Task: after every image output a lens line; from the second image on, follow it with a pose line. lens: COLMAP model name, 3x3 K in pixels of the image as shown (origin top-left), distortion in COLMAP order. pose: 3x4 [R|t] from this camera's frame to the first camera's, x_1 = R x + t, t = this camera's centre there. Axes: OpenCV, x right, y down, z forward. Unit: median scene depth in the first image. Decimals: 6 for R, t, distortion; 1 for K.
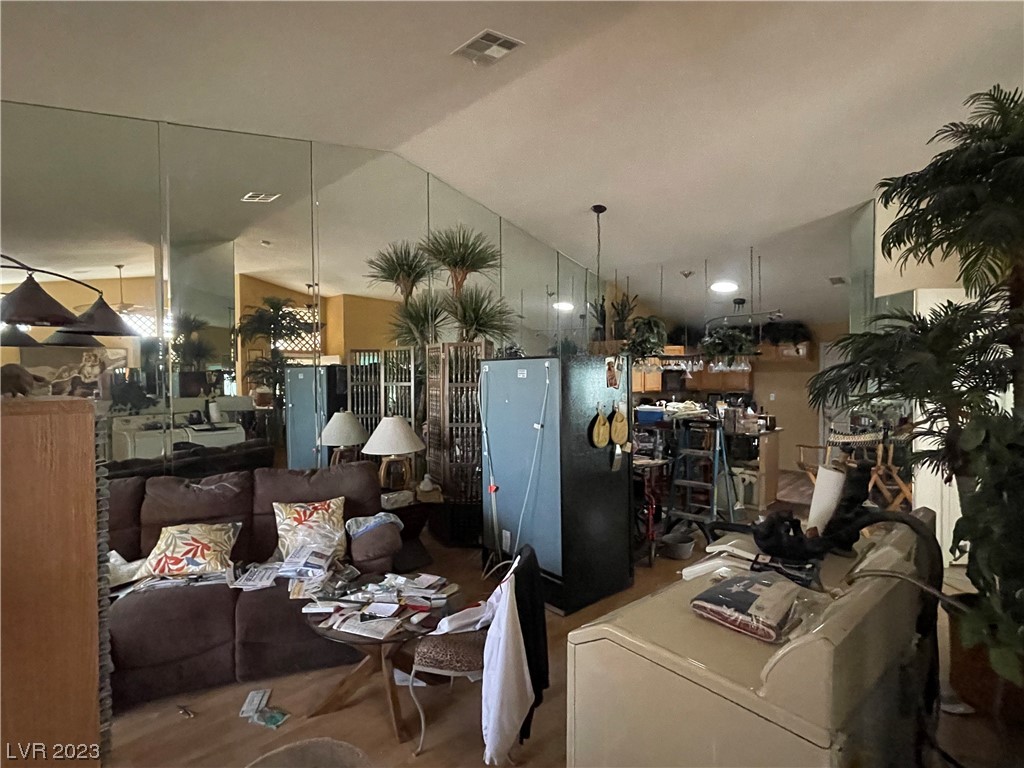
lens RADIAL K [[495.9, 0, 512.0], [0, 495.9, 384.0], [0, 0, 1]] dist [0.000971, 0.000084]
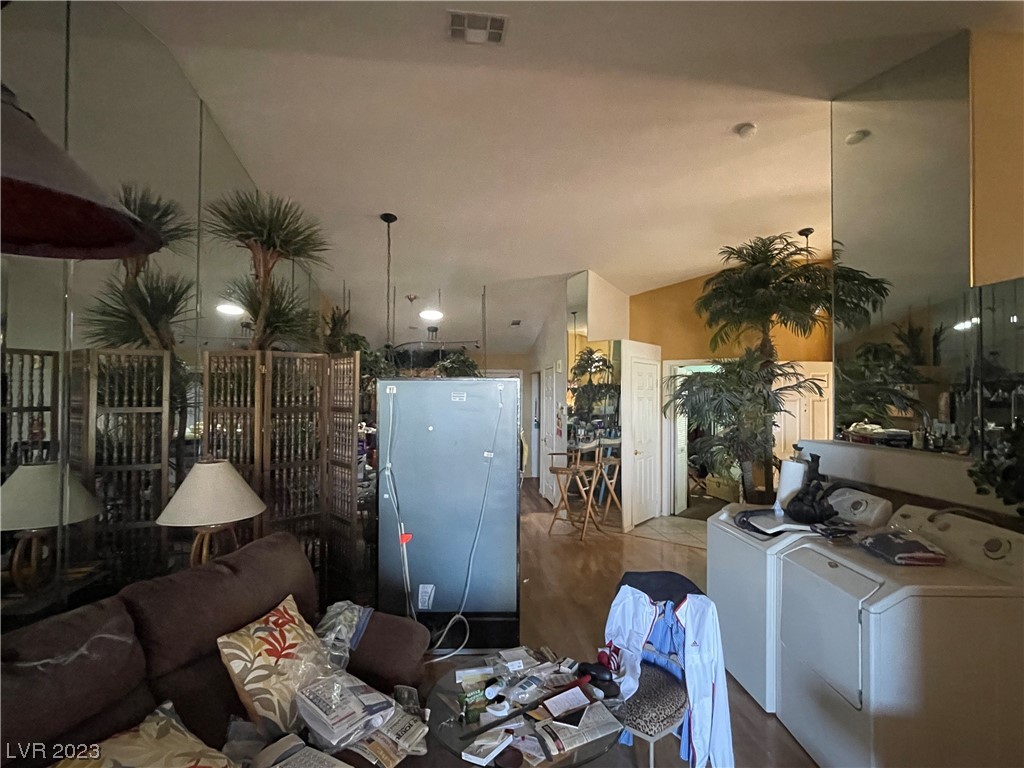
lens RADIAL K [[508.2, 0, 512.0], [0, 508.2, 384.0], [0, 0, 1]] dist [-0.005435, -0.000701]
pose [[0.638216, 0.028494, 0.769330, -0.499711], [0.002268, 0.999241, -0.038891, -0.006794], [-0.769854, 0.026566, 0.637667, 0.288818]]
